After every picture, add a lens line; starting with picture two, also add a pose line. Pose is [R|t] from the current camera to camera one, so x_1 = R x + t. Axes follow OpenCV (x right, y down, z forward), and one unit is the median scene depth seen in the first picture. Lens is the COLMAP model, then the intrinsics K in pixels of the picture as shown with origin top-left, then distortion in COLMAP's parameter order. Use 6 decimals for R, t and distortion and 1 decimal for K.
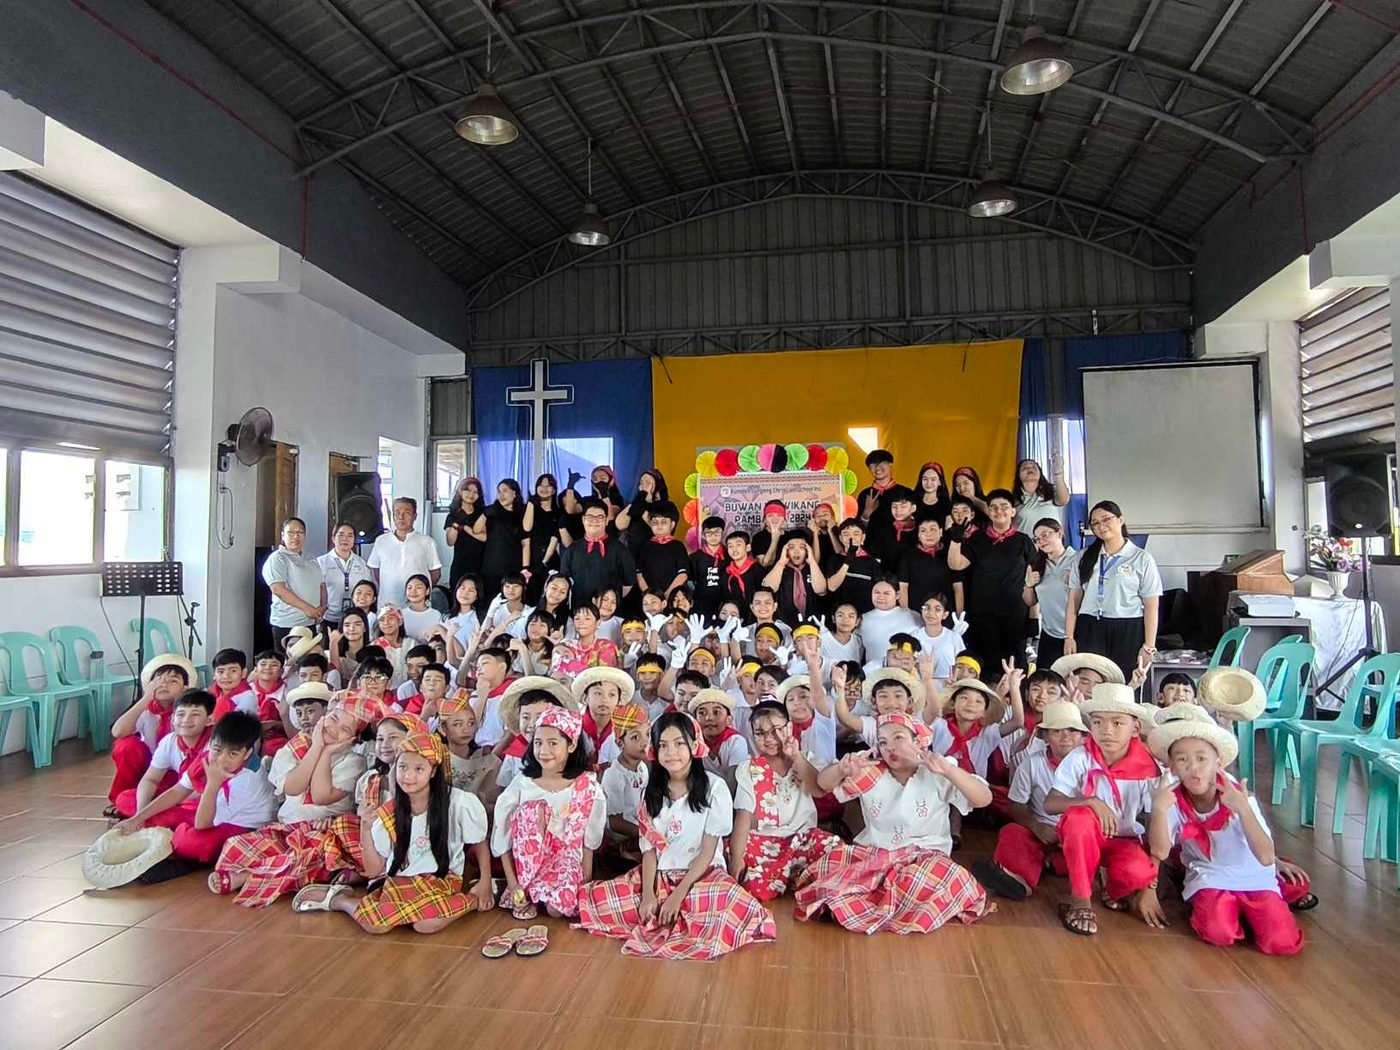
lens RADIAL K [[1019.1, 0, 695.9], [0, 1019.1, 497.5], [0, 0, 1]] dist [-0.132715, 0.126904]
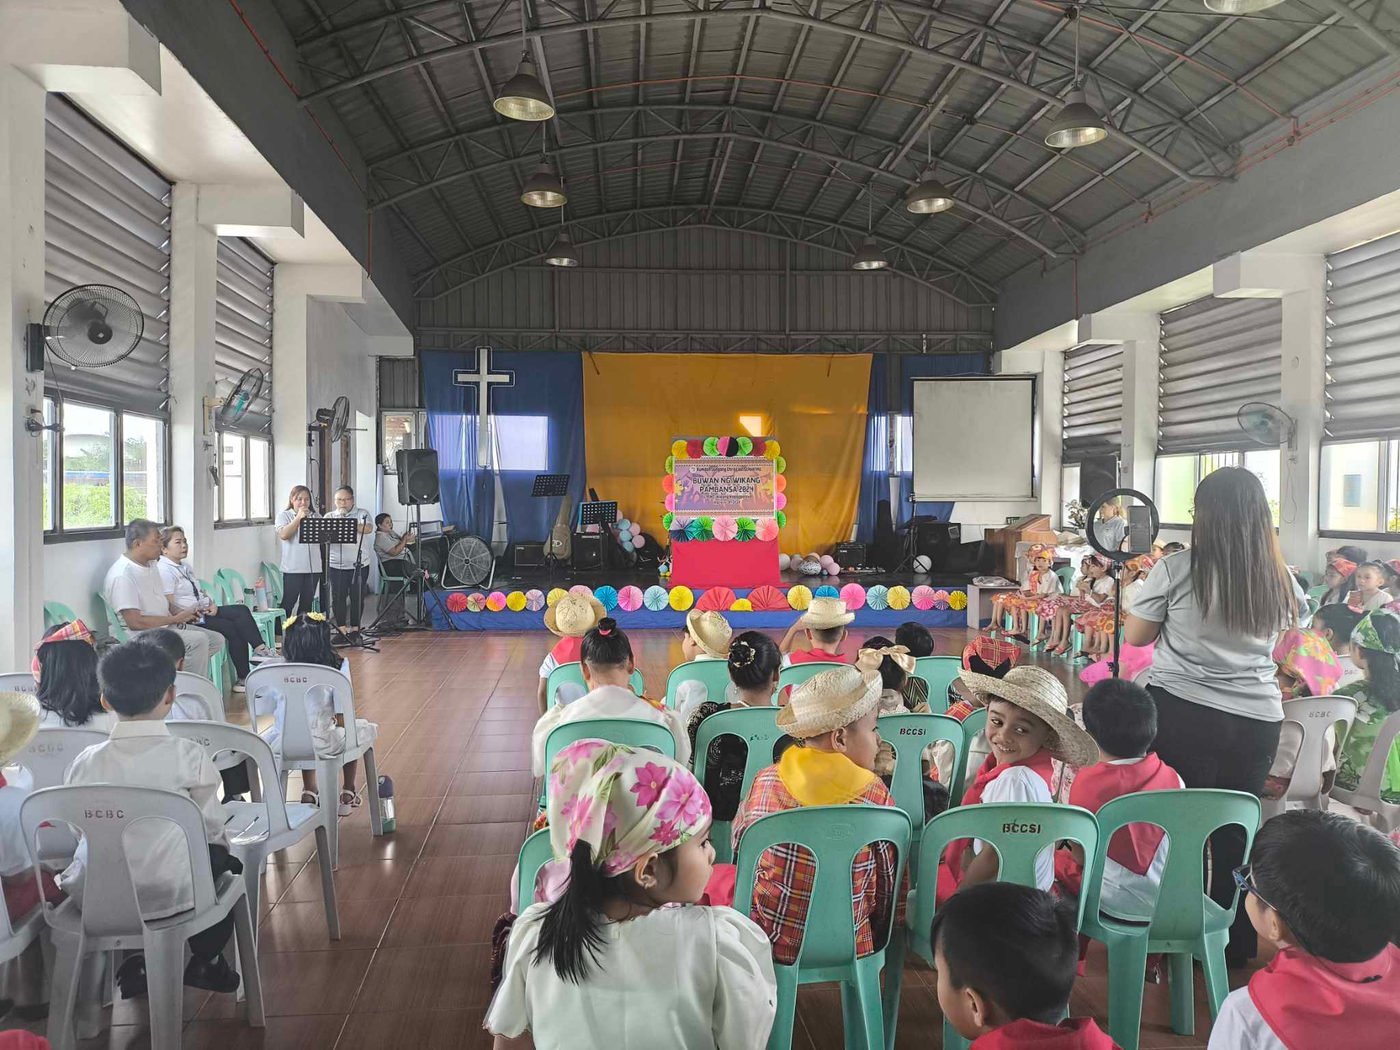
lens RADIAL K [[1130.1, 0, 701.1], [0, 1130.1, 547.4], [0, 0, 1]] dist [0.005293, 0.010205]
pose [[0.963905, 0.001190, 0.266244, -0.286339], [-0.024697, 0.996078, 0.084959, -0.023697], [-0.265098, -0.088468, 0.960154, -0.393847]]
